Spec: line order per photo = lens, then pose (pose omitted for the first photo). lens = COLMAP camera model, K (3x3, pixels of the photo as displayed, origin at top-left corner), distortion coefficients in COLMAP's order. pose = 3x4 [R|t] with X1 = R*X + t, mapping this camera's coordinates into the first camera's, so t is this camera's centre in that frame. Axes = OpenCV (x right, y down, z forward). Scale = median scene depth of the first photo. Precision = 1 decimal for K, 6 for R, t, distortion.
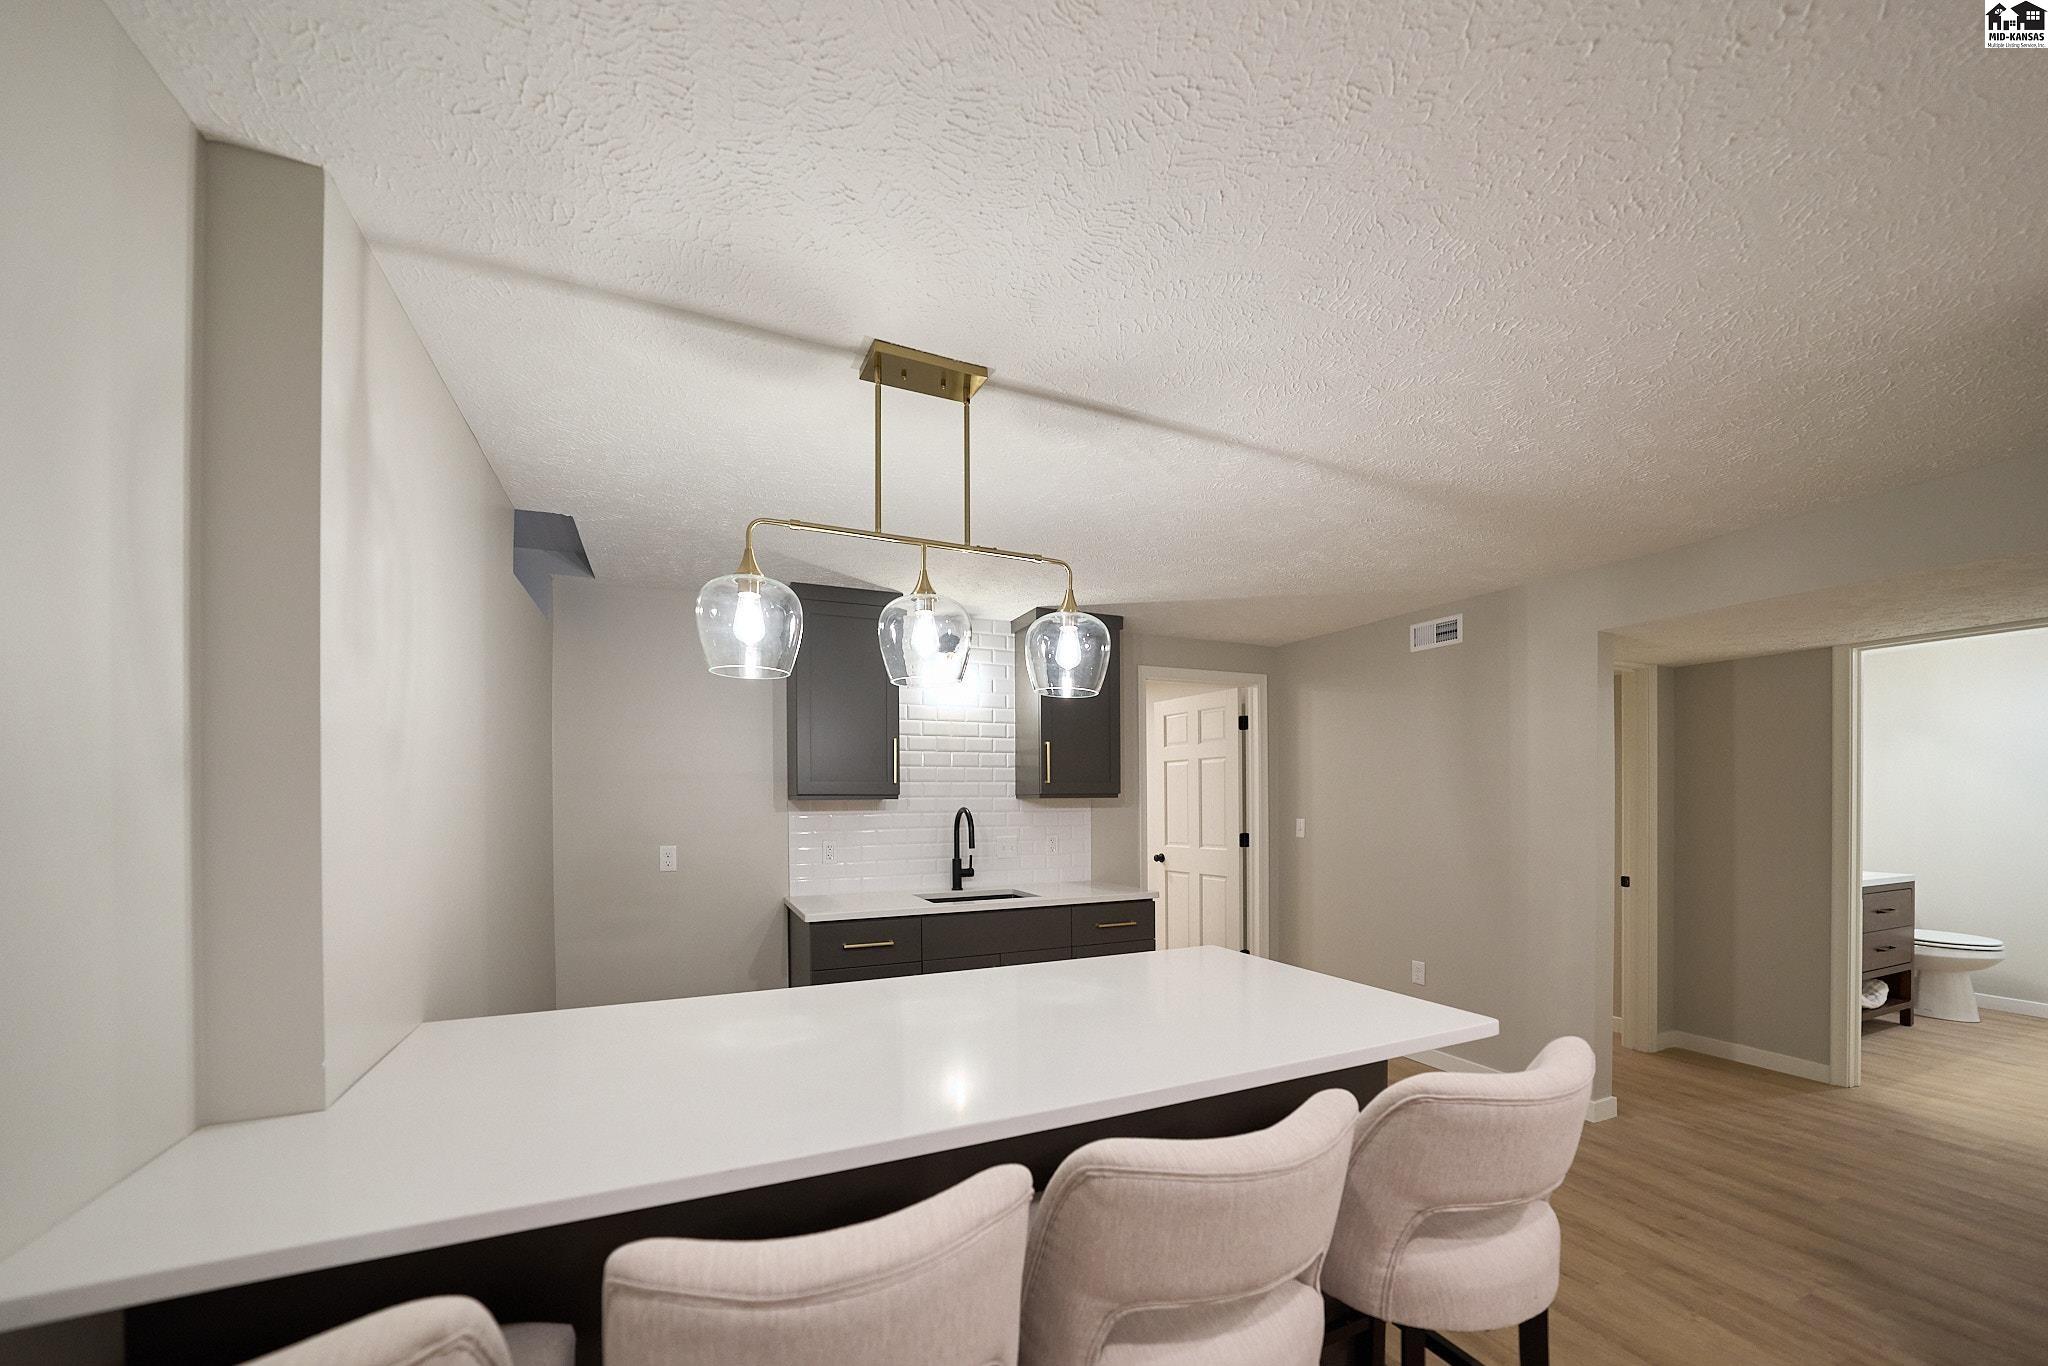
lens RADIAL K [[766.6, 0, 1021.4], [0, 766.6, 800.5], [0, 0, 1]] dist [-0.000067, 0.000003]
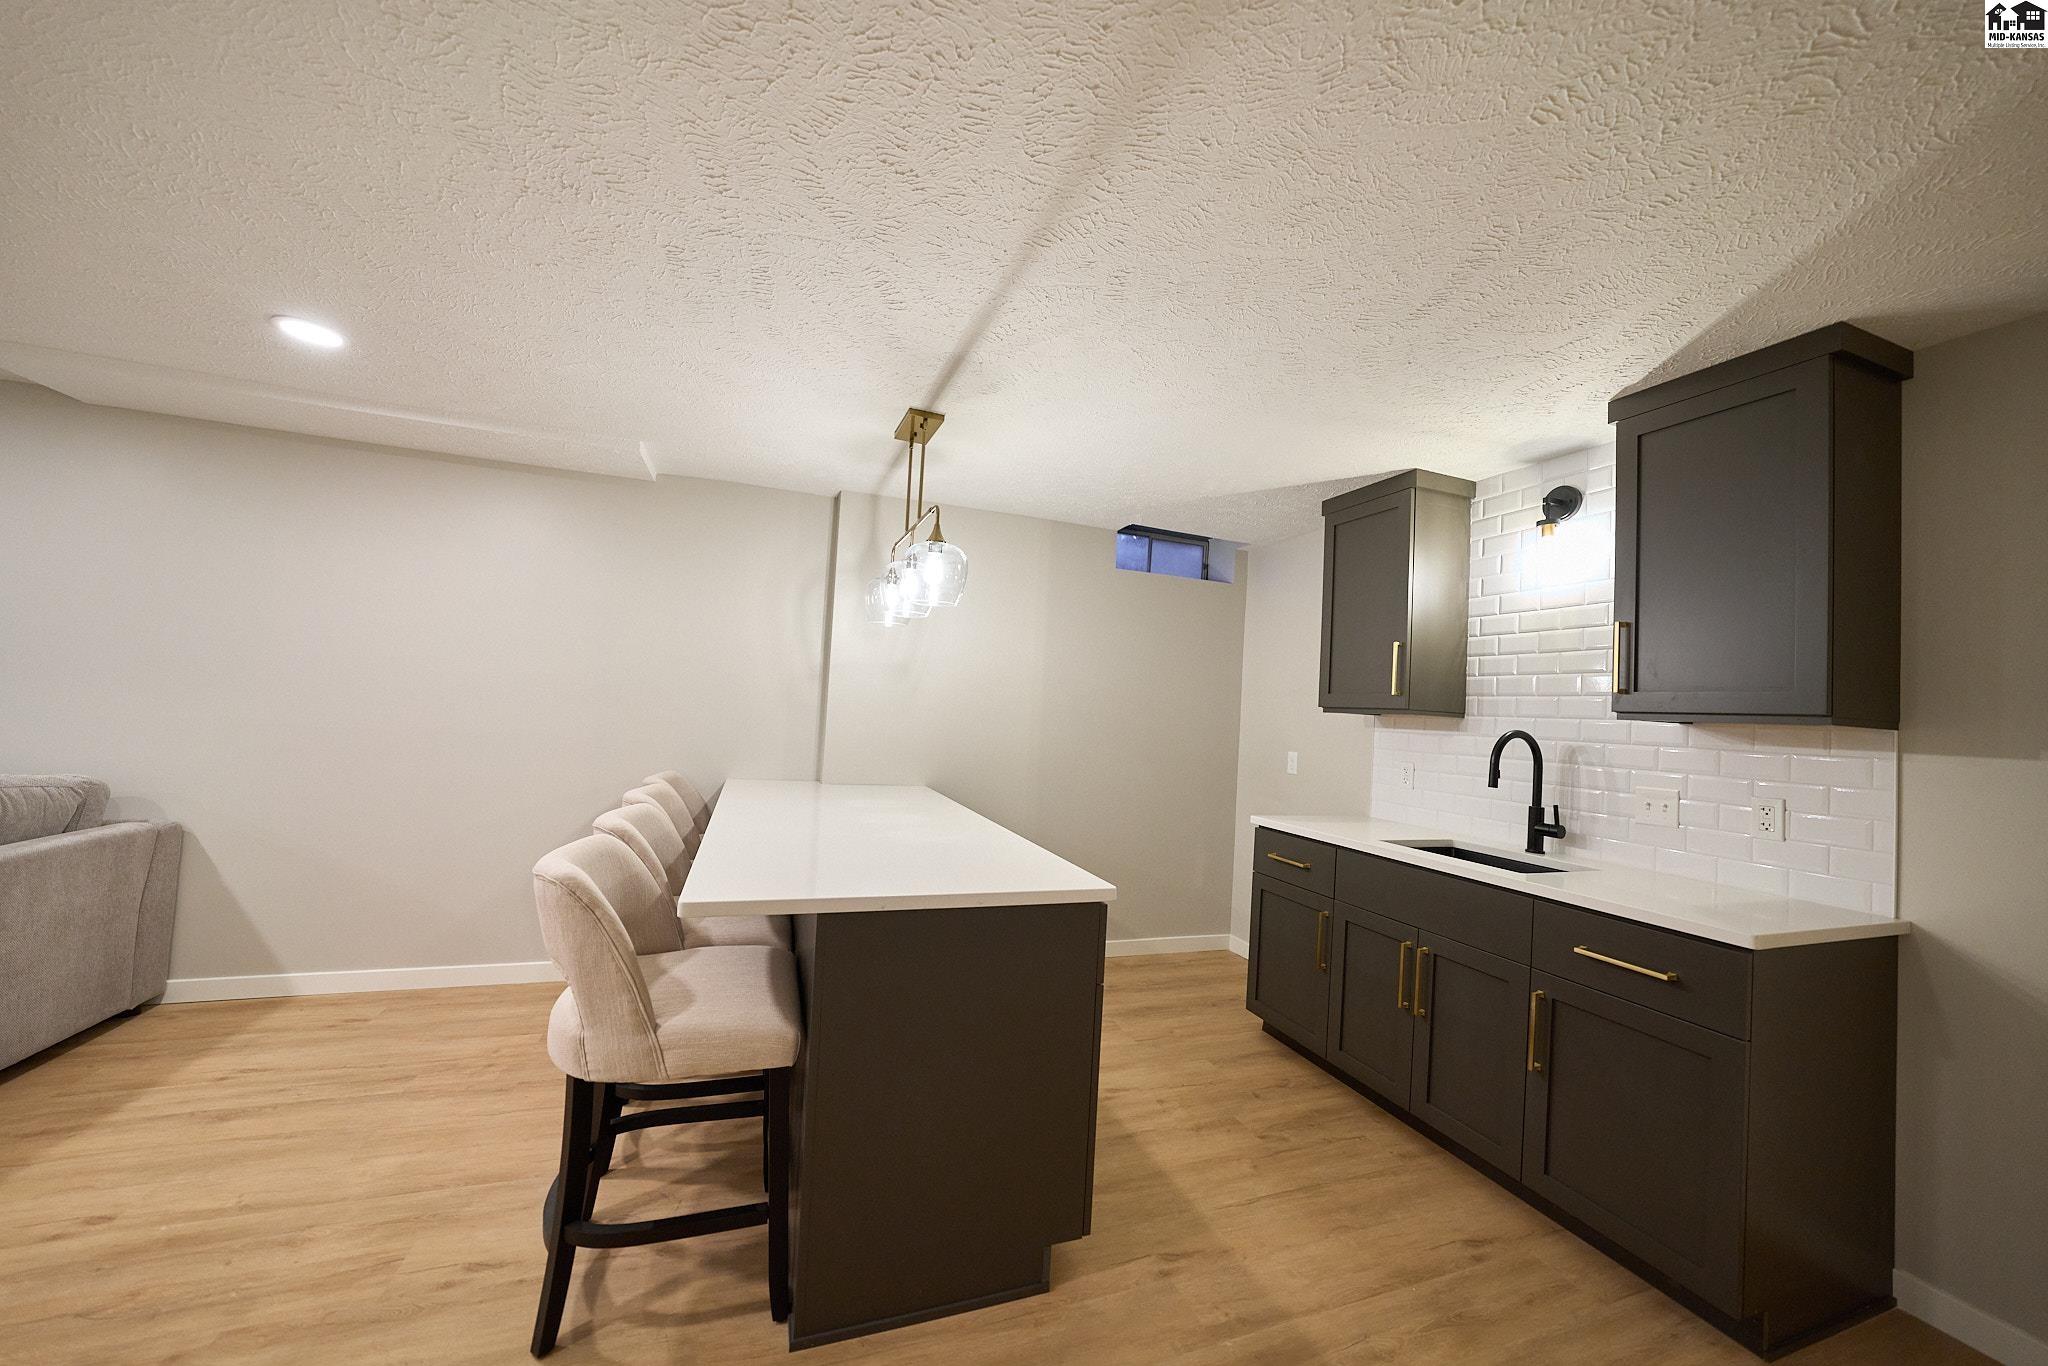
lens RADIAL K [[738.7, 0, 1026.8], [0, 738.7, 671.1], [0, 0, 1]] dist [-0.000244, -0.000007]
pose [[-0.071126, -0.056475, -0.995867, 0.620049], [-0.057596, 0.996963, -0.052424, 0.016152], [0.995803, 0.053629, -0.074163, 0.595315]]
